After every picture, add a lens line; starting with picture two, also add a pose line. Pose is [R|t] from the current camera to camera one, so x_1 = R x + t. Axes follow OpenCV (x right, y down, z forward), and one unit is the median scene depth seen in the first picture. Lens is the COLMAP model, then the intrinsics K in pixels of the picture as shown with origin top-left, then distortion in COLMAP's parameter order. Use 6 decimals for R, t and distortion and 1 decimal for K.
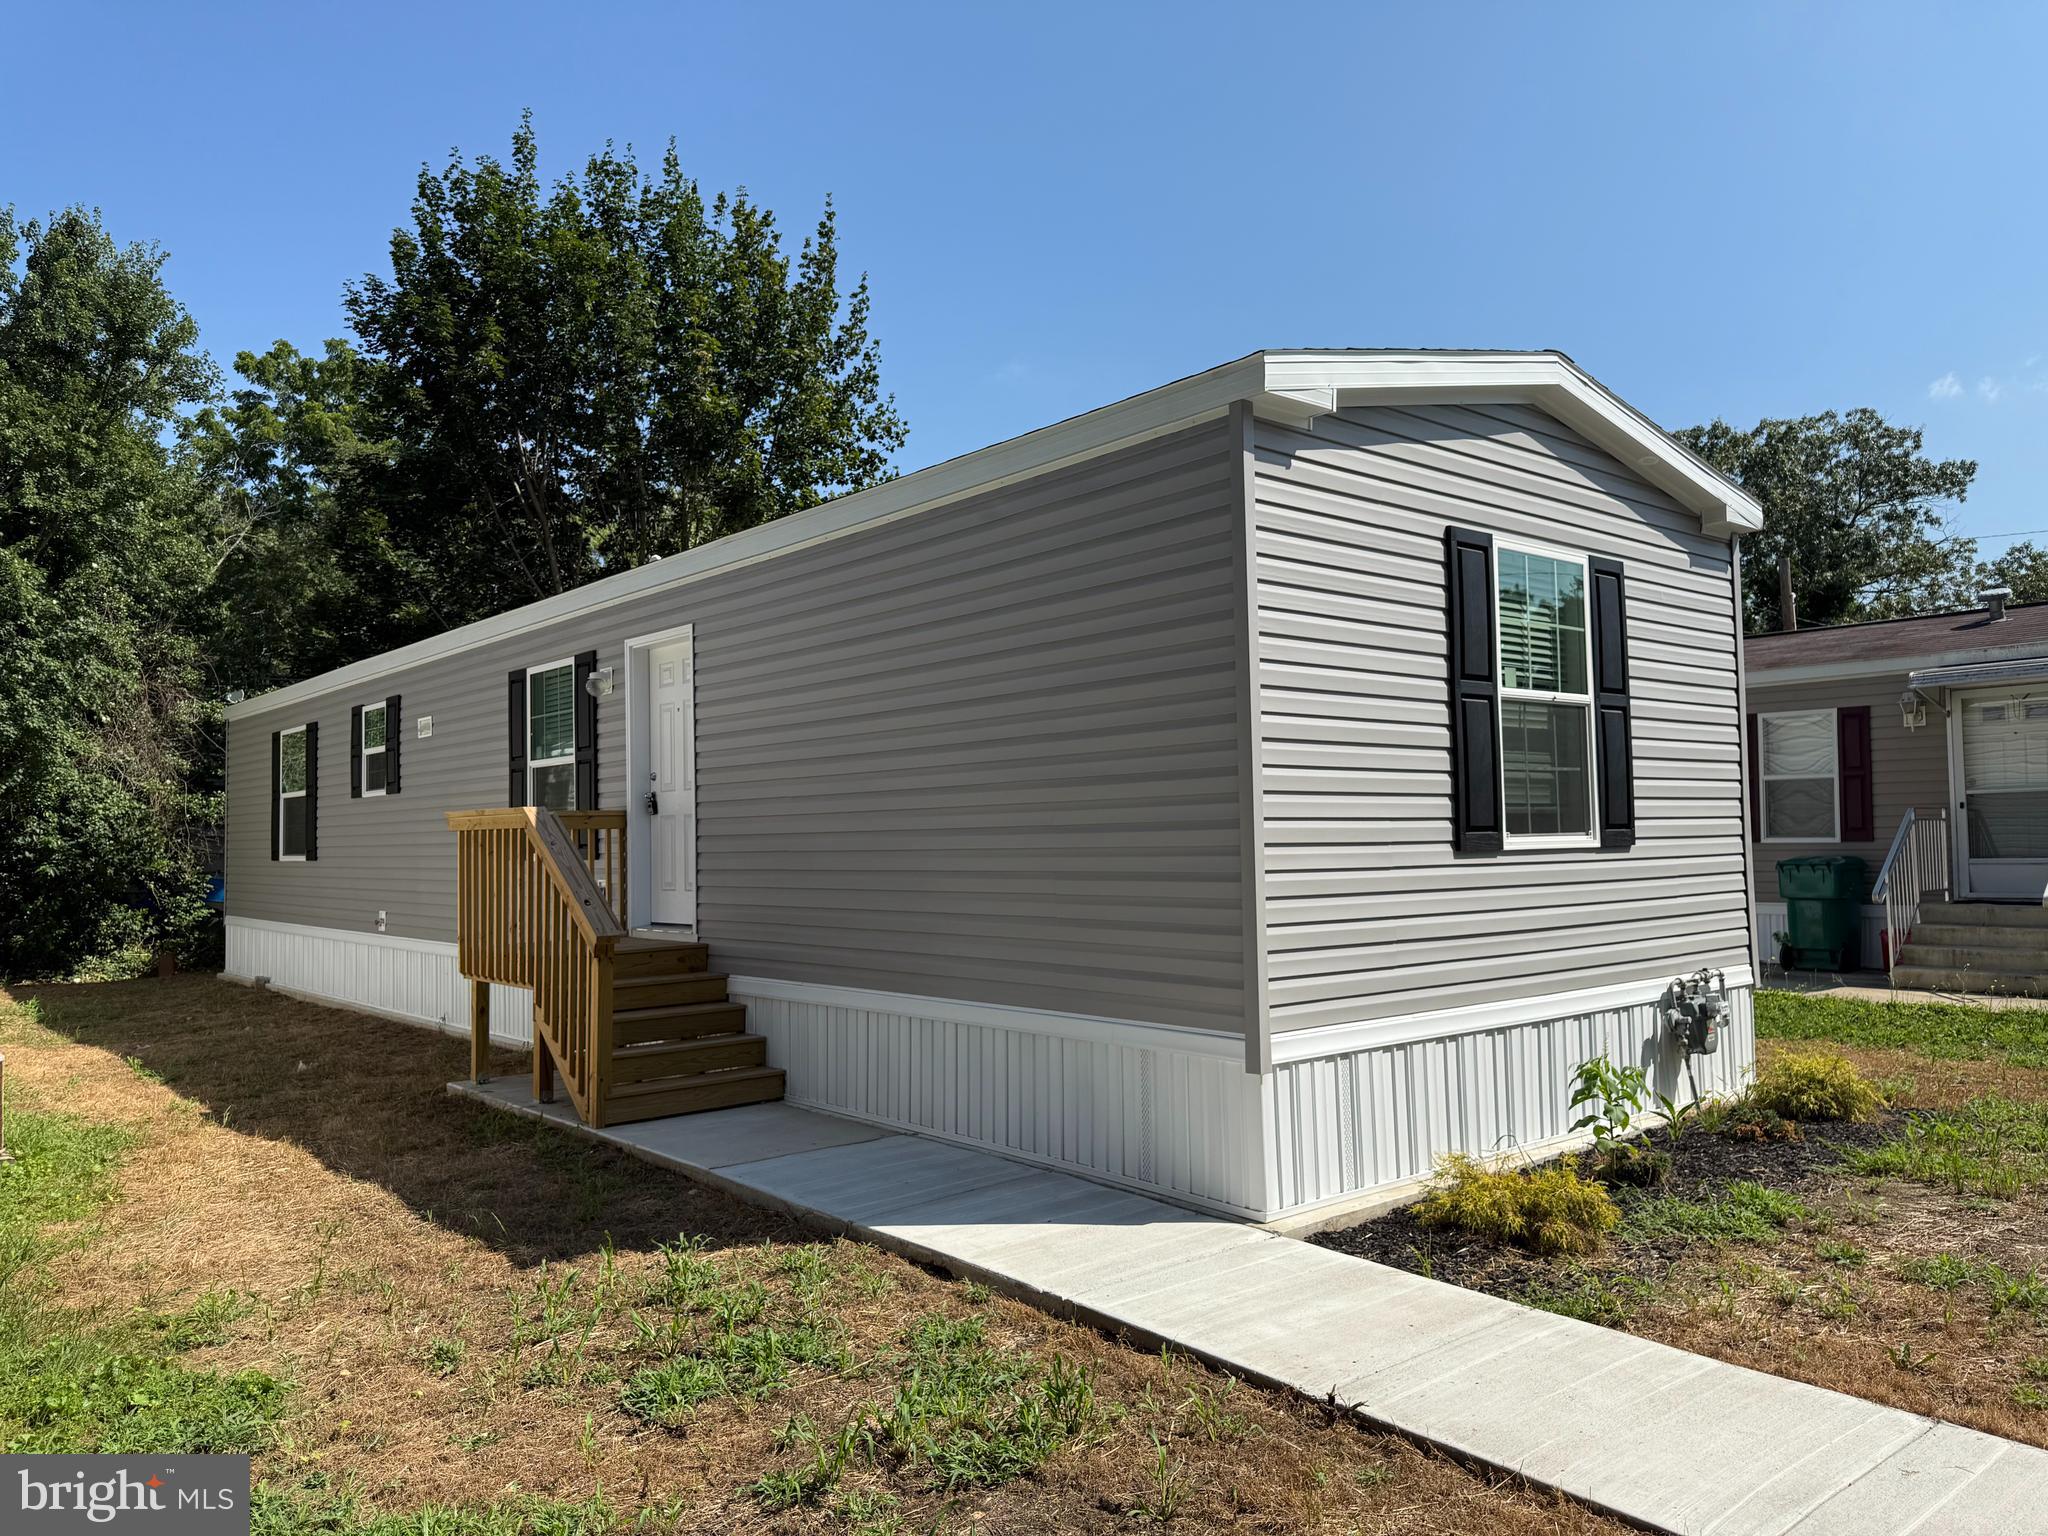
lens RADIAL K [[1446.5, 0, 1020.3], [0, 1446.5, 766.0], [0, 0, 1]] dist [0.053294, -0.026979]
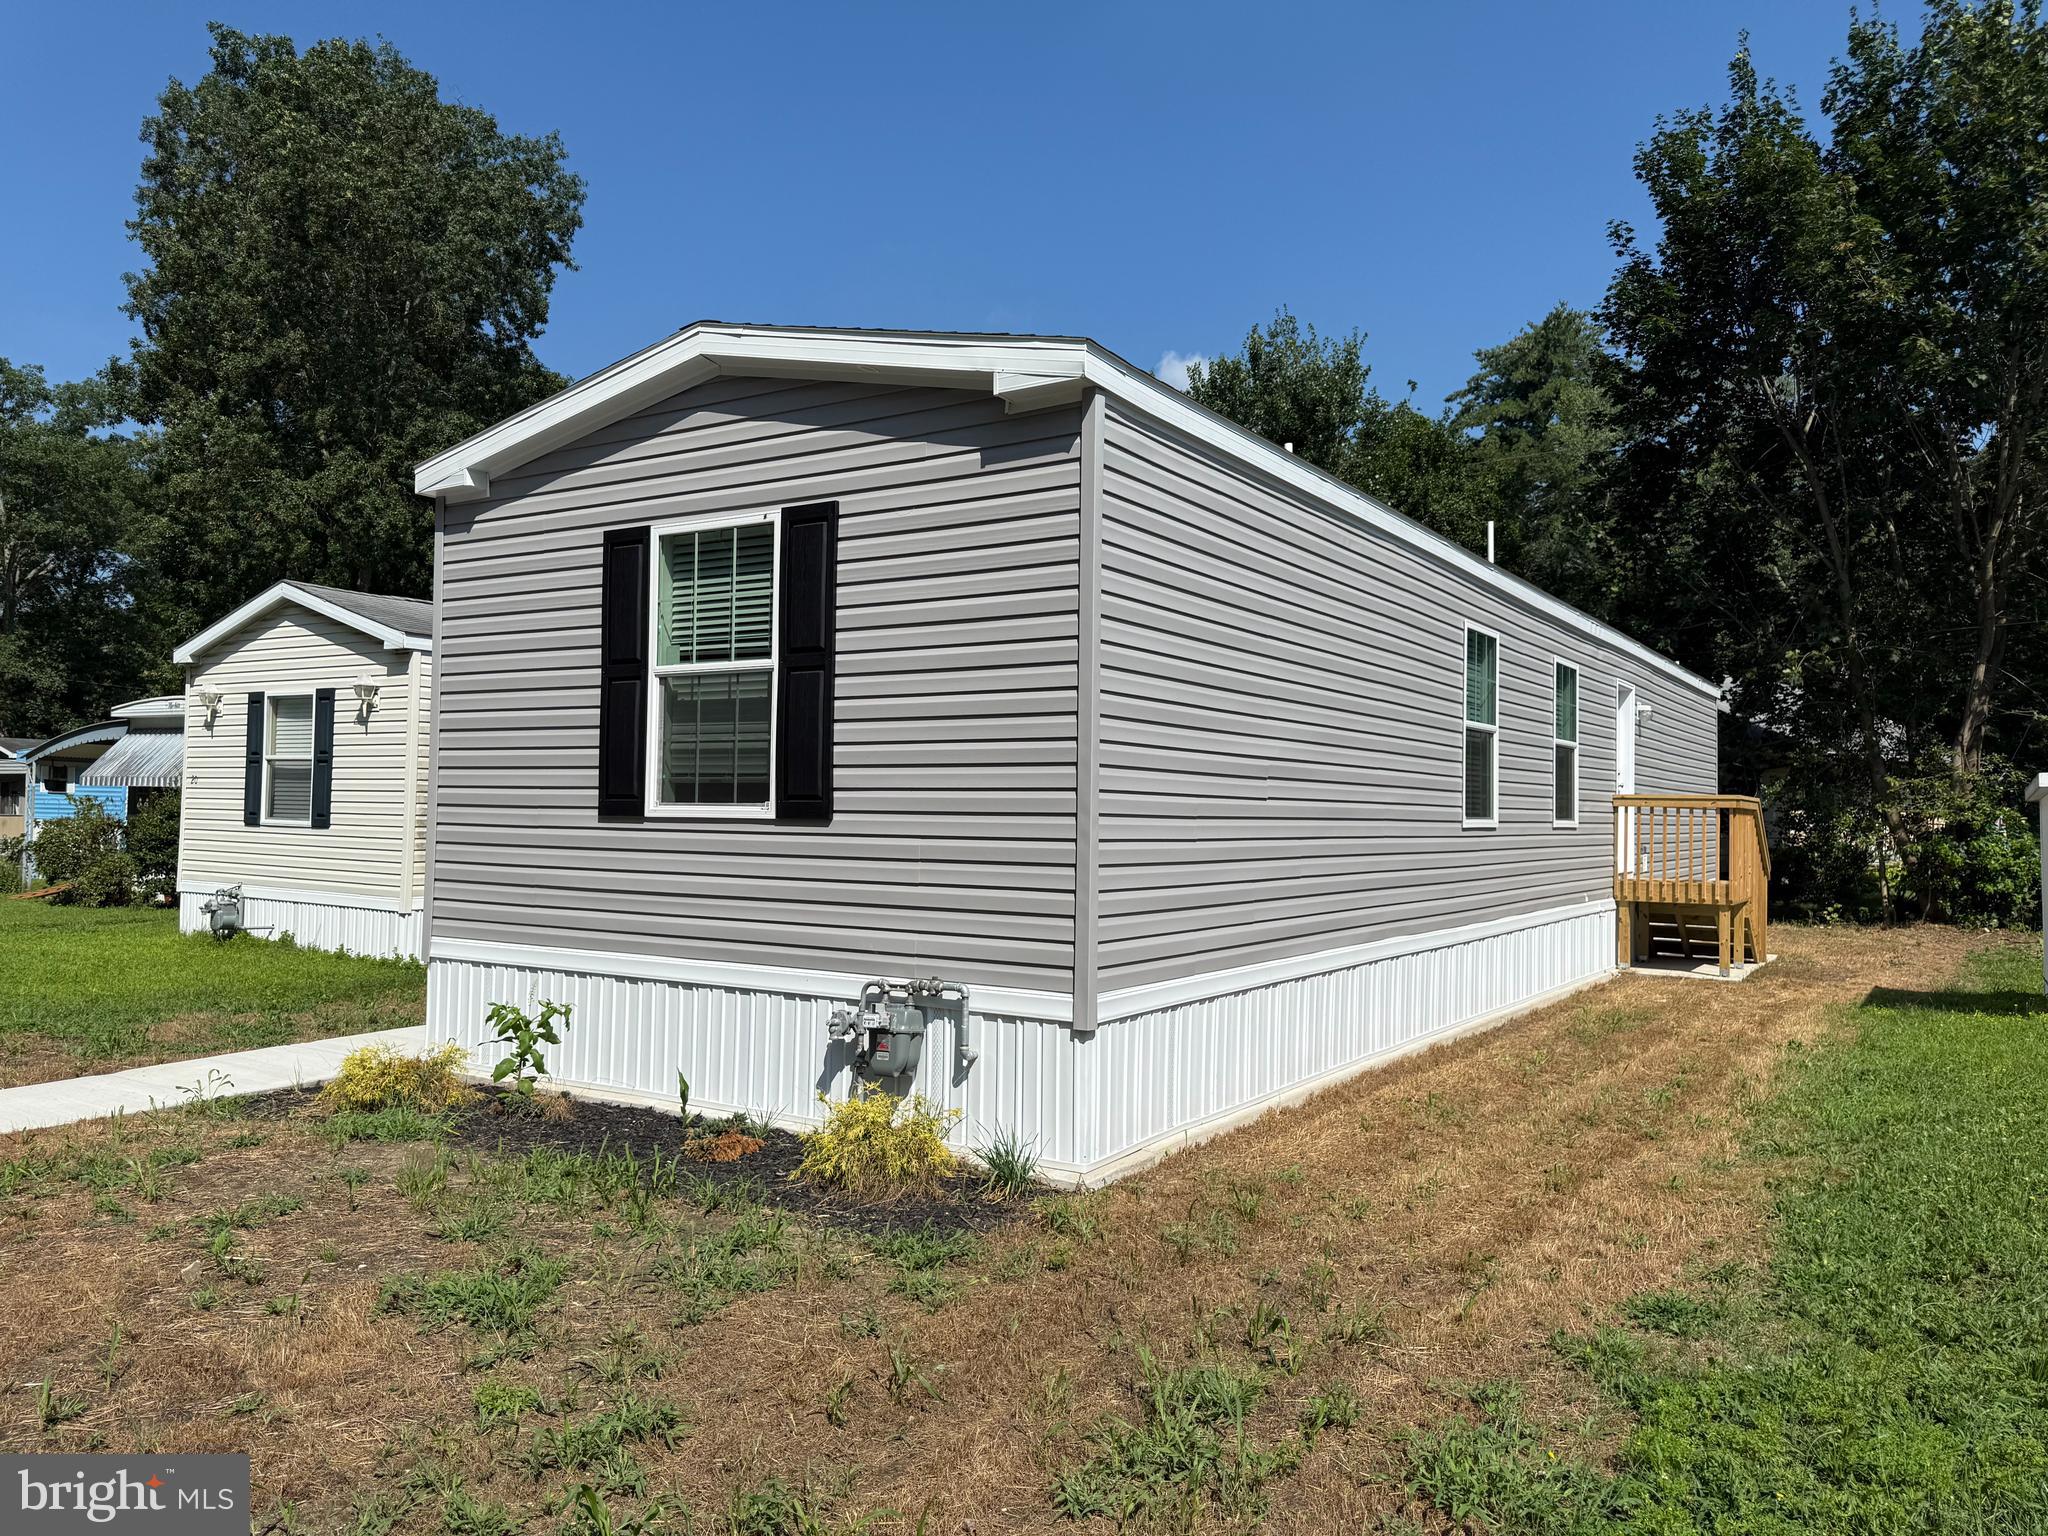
lens RADIAL K [[1446.5, 0, 1016.1], [0, 1446.5, 759.7], [0, 0, 1]] dist [0.053294, -0.026979]
pose [[0.286110, -0.007532, -0.958167, 1.451243], [0.032714, 0.999463, 0.001912, 0.022331], [0.957638, -0.031892, 0.286203, 0.957073]]
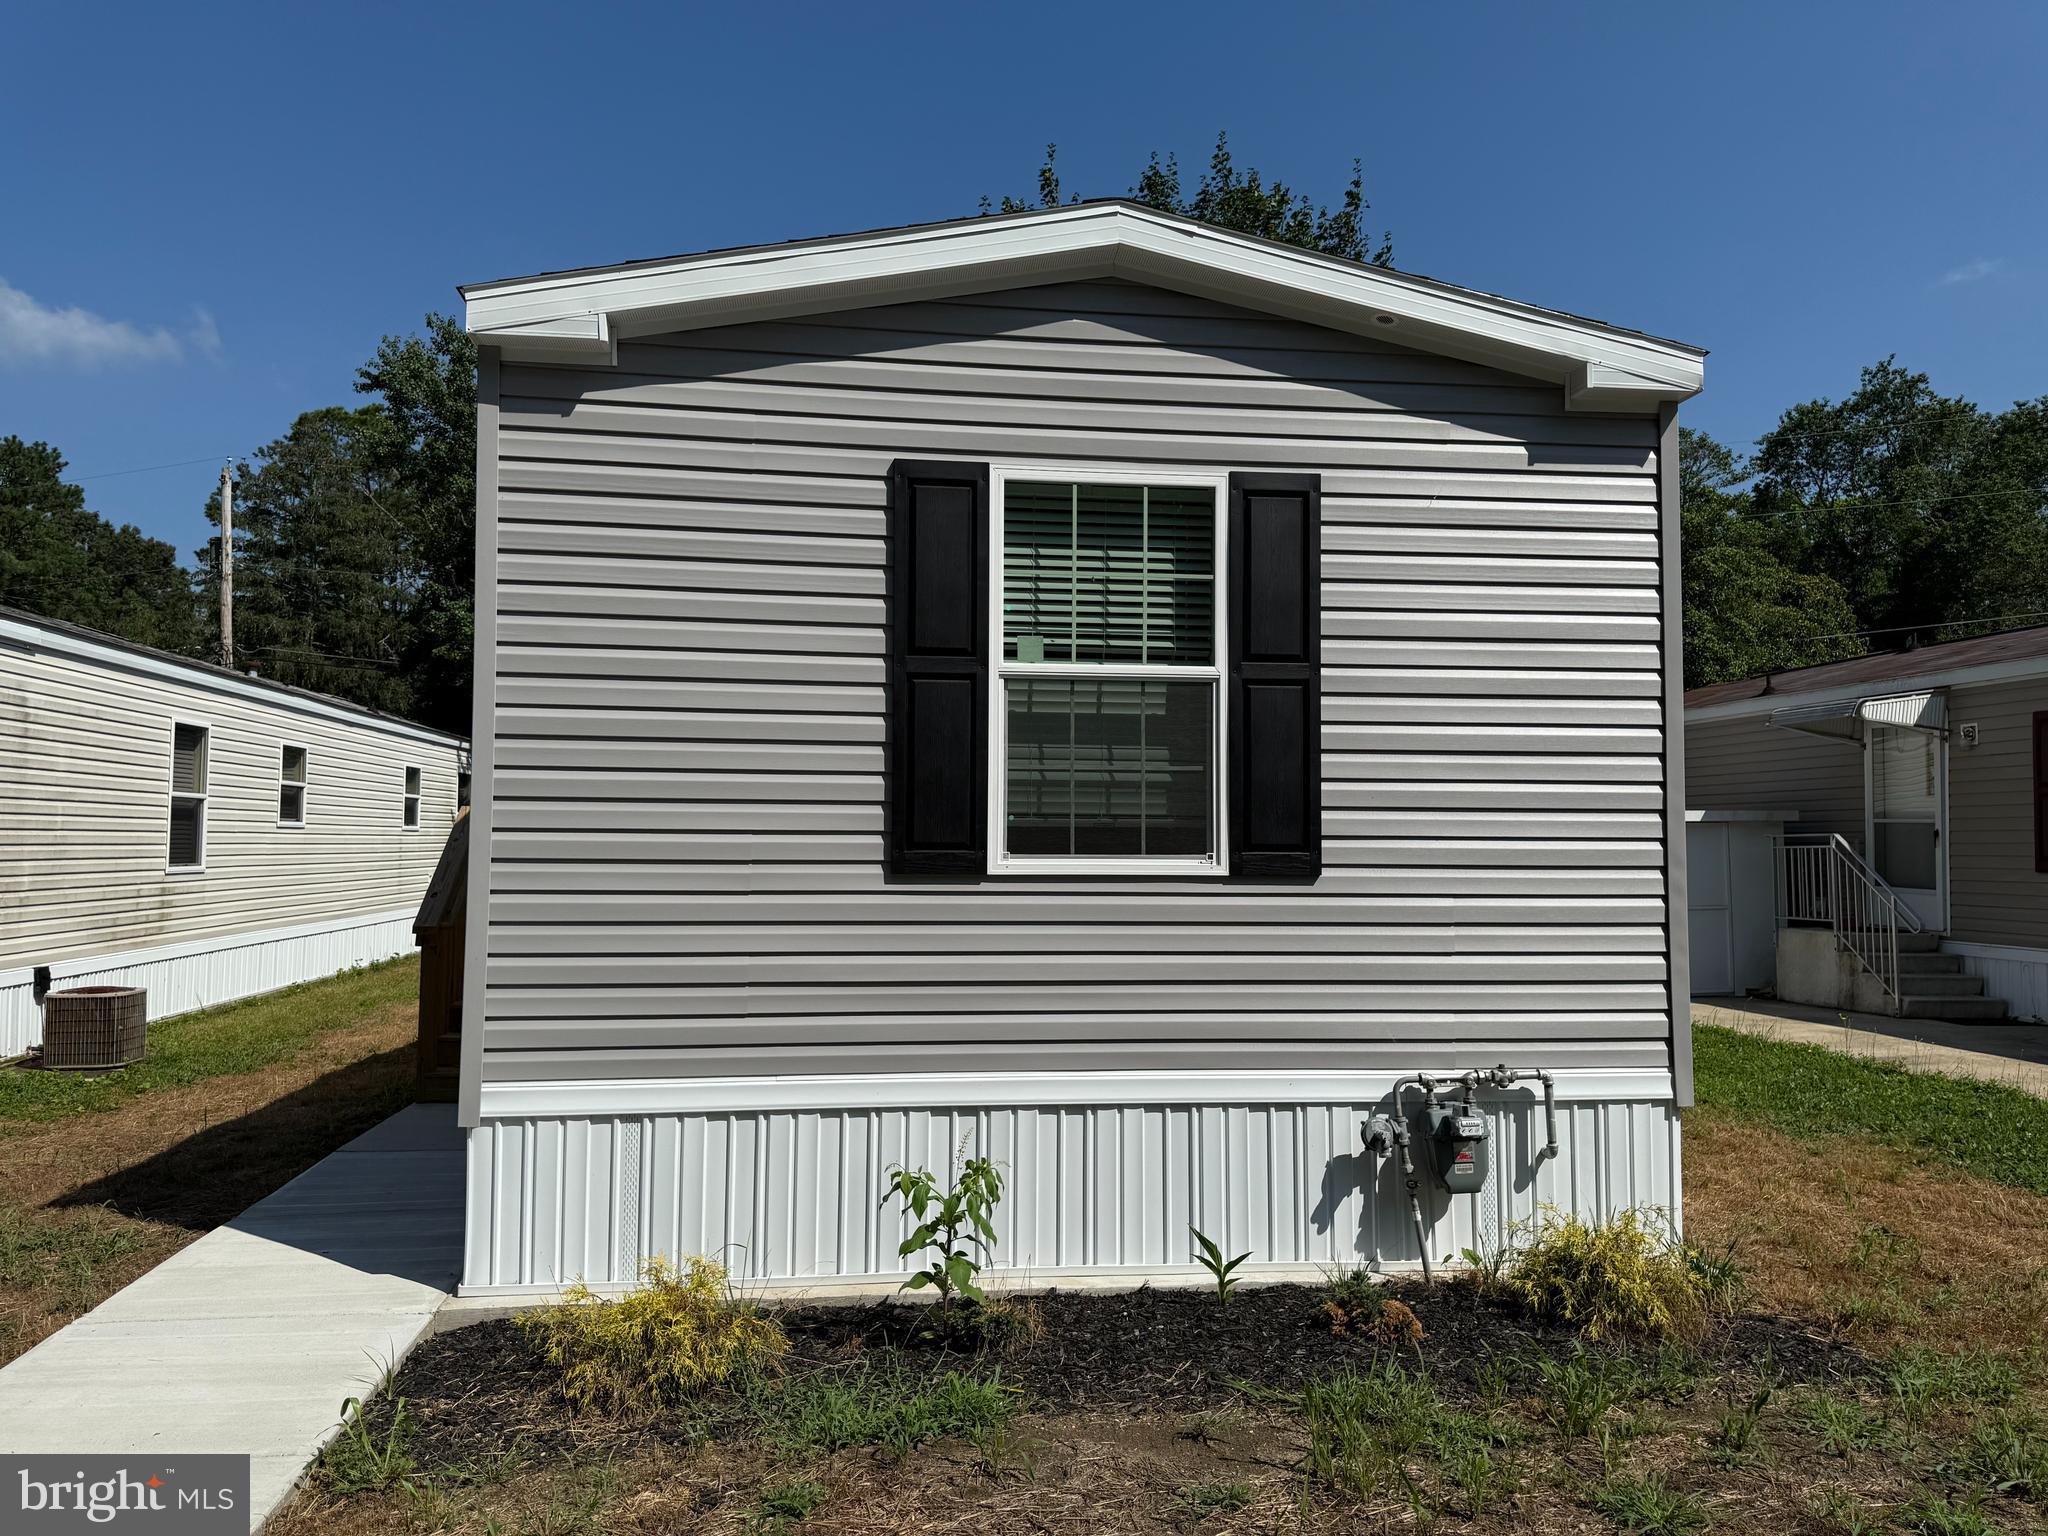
lens RADIAL K [[1446.5, 0, 1019.2], [0, 1446.5, 772.9], [0, 0, 1]] dist [0.053294, -0.026979]
pose [[0.832384, -0.007608, -0.554147, 0.766927], [0.006893, 0.999971, -0.003375, 0.006998], [0.554157, -0.001010, 0.832412, 0.378791]]
